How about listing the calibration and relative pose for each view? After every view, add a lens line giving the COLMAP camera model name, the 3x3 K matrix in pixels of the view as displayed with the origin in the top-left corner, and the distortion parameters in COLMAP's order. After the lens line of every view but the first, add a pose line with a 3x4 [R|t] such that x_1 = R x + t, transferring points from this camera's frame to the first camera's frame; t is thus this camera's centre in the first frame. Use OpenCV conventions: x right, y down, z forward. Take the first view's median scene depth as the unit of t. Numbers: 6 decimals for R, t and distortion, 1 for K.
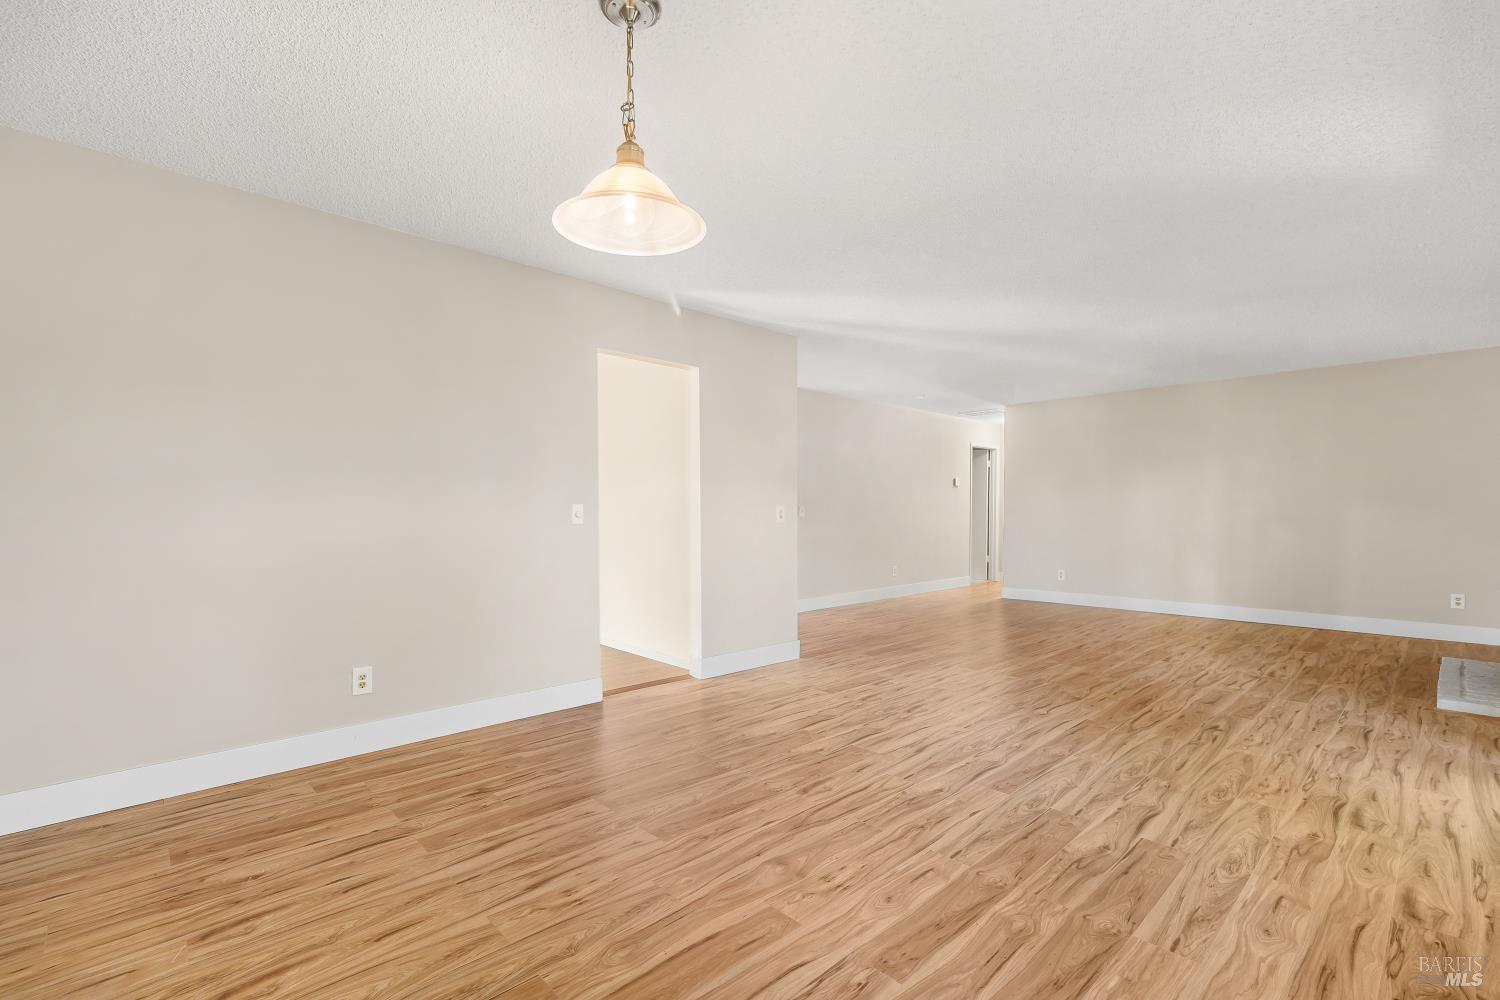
lens RADIAL K [[661.5, 0, 762.1], [0, 661.5, 501.1], [0, 0, 1]] dist [-0.003399, 0.000325]
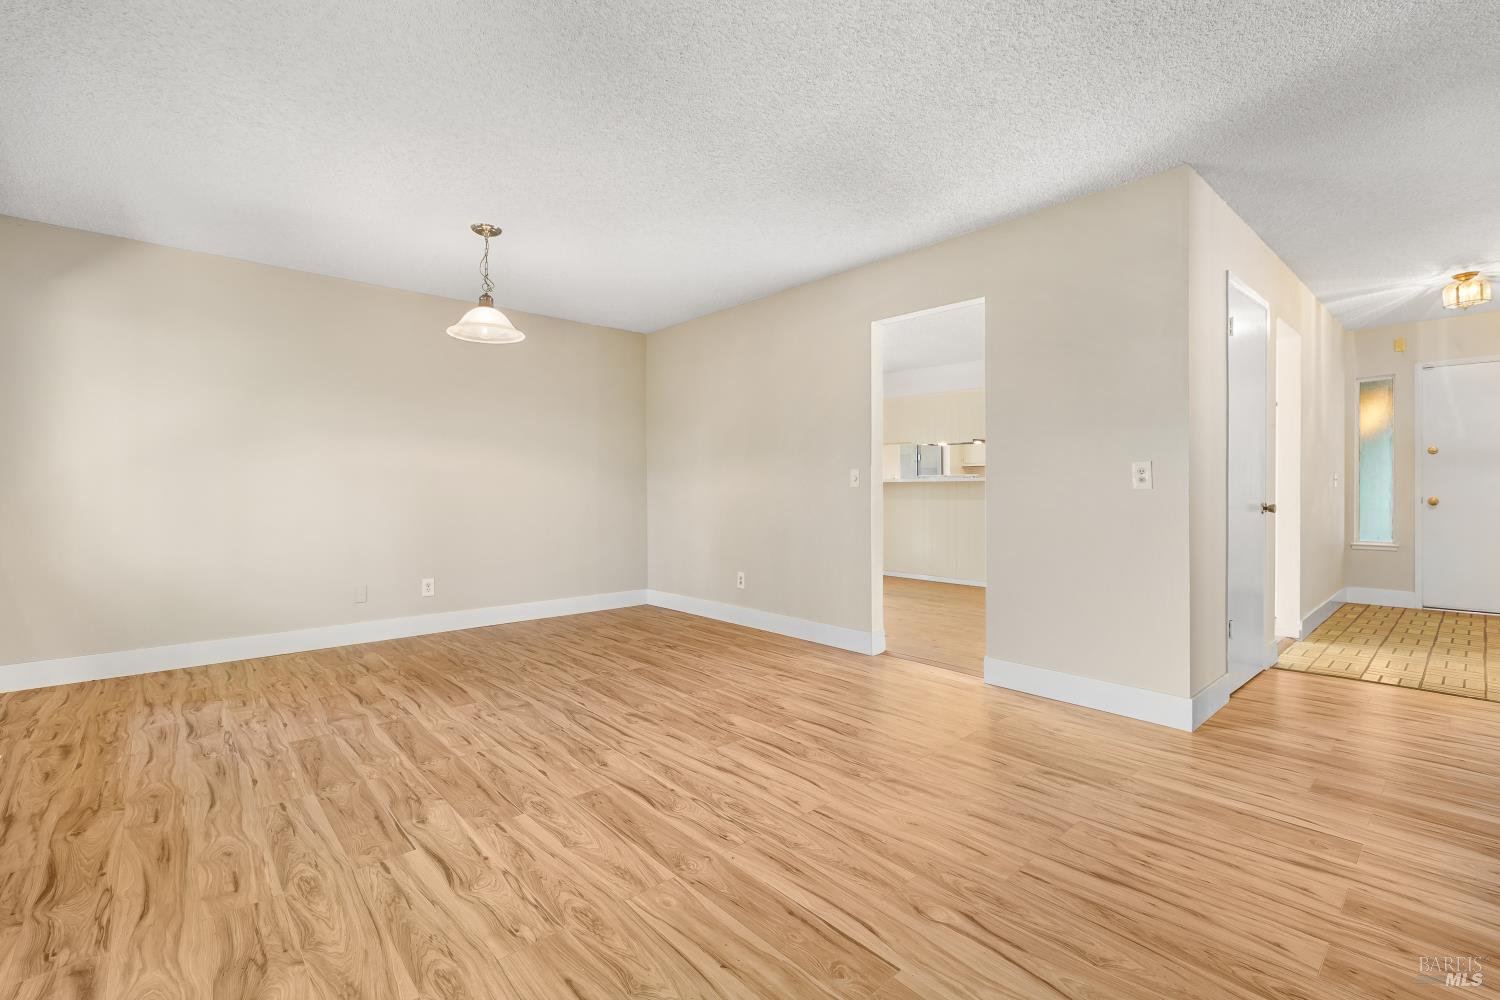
lens RADIAL K [[661.5, 0, 754.0], [0, 661.5, 489.7], [0, 0, 1]] dist [-0.003399, 0.000325]
pose [[-0.024764, -0.000688, -0.999693, 1.128821], [0.011883, 0.999929, -0.000982, 0.053947], [0.999623, -0.011903, -0.024754, 1.176251]]
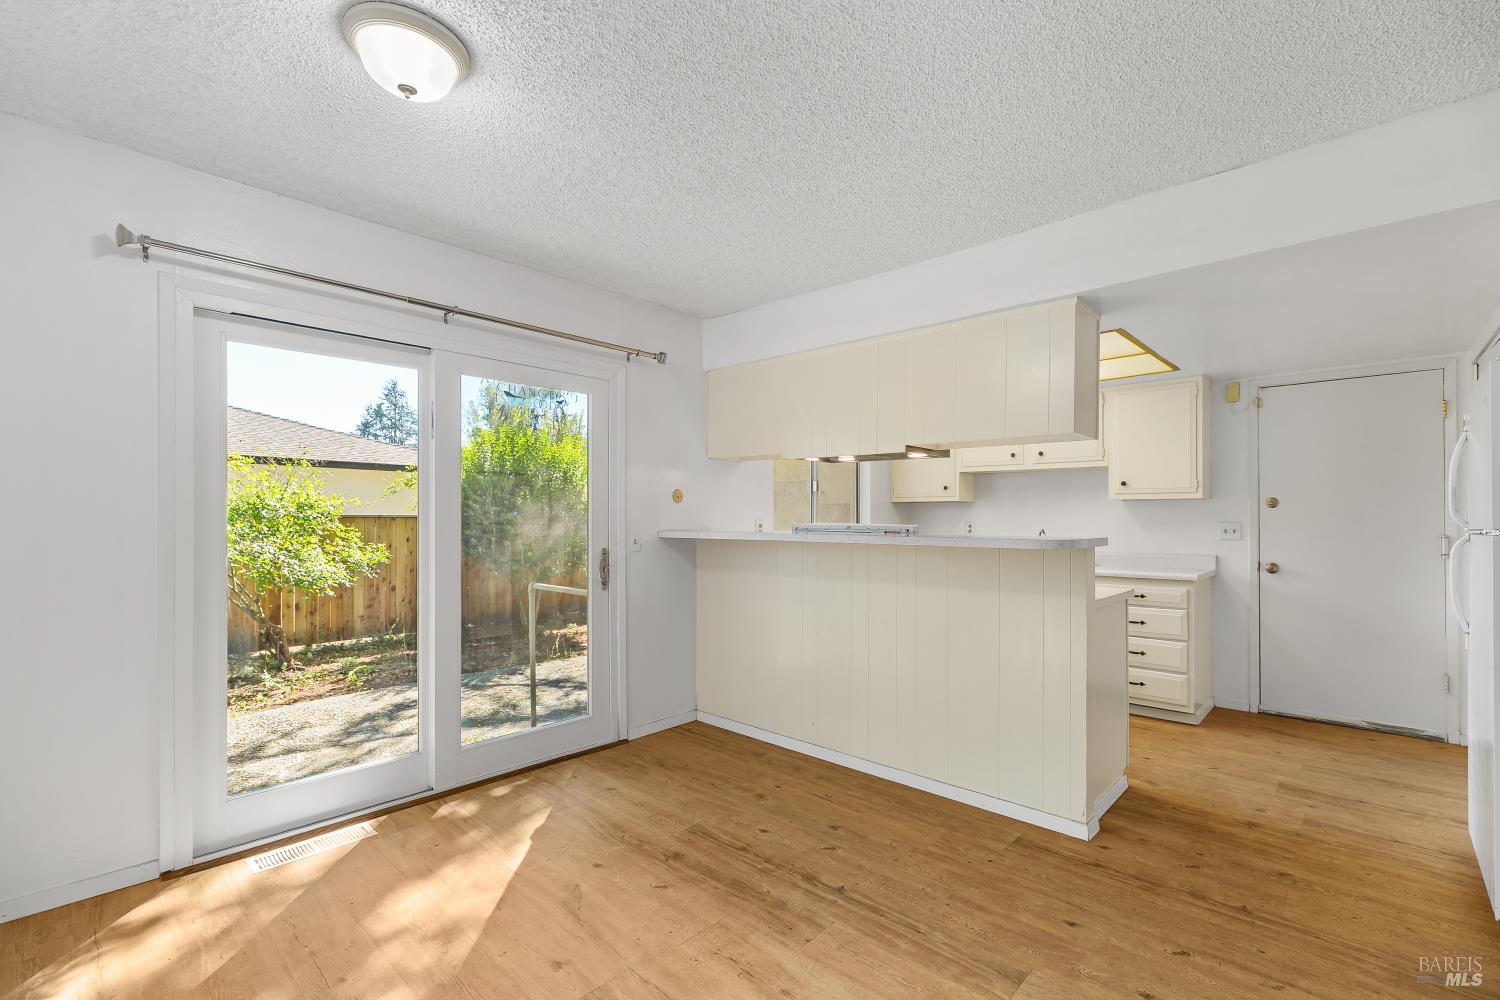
lens RADIAL K [[661.5, 0, 751.1], [0, 661.5, 516.0], [0, 0, 1]] dist [-0.003399, 0.000325]
pose [[0.055130, -0.009335, -0.998436, -0.319534], [0.014020, 0.999865, -0.008574, -0.010982], [0.998381, -0.013525, 0.055253, 1.625209]]
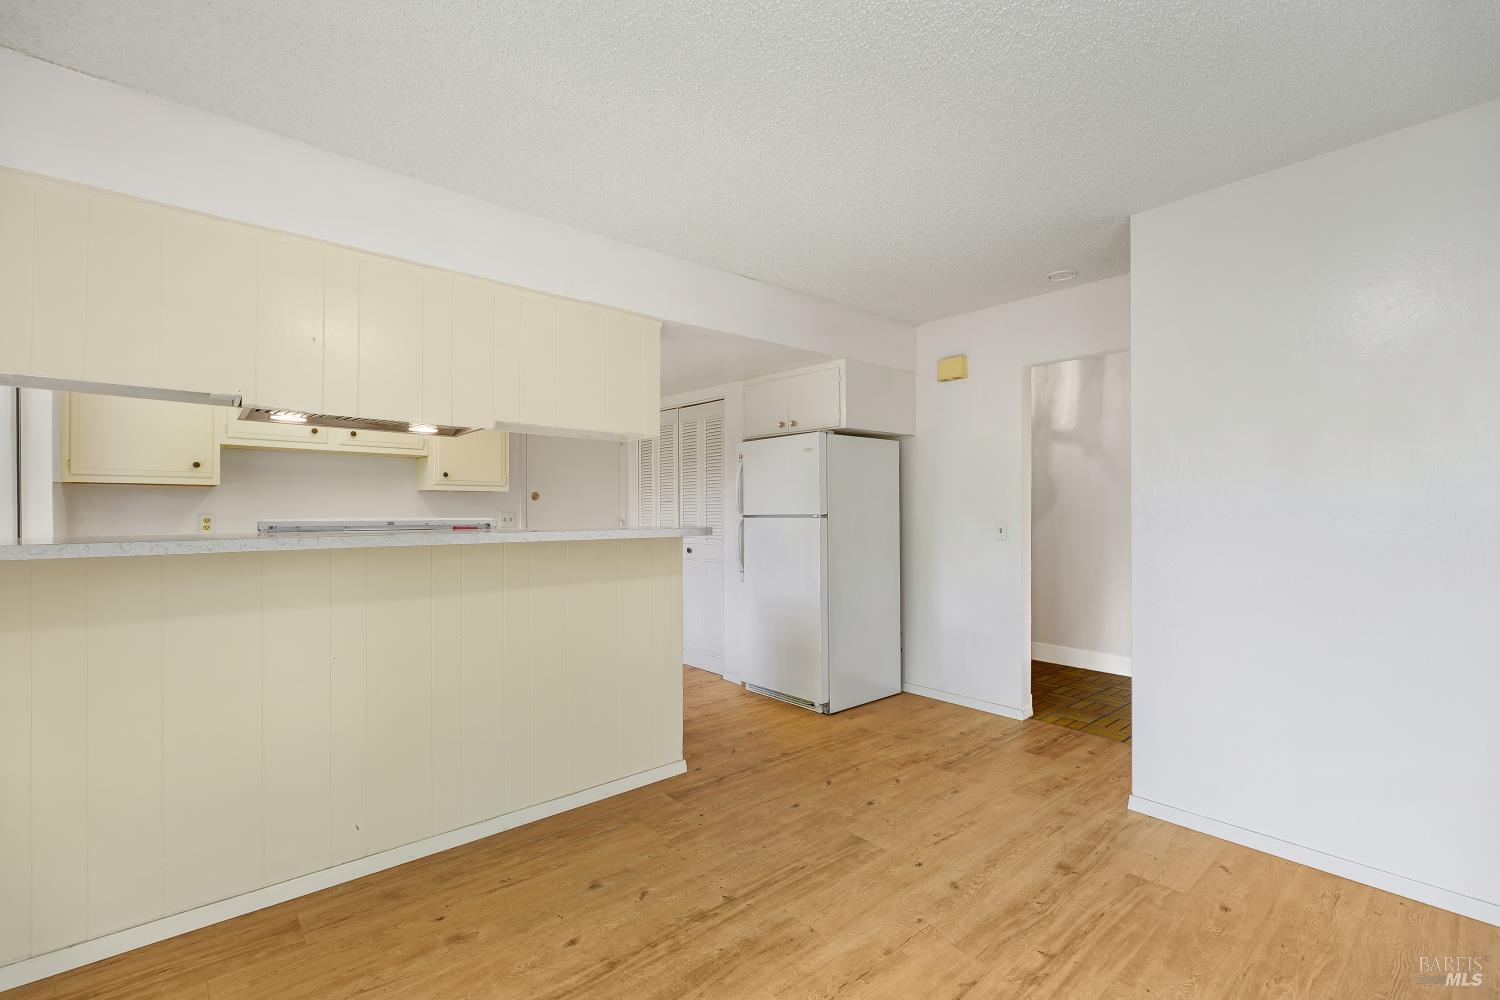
lens RADIAL K [[661.5, 0, 758.5], [0, 661.5, 510.8], [0, 0, 1]] dist [-0.003399, 0.000325]
pose [[0.999106, -0.005781, -0.041882, -1.030132], [0.006663, 0.999759, 0.020935, -0.030547], [0.041750, -0.021195, 0.998903, 1.029670]]
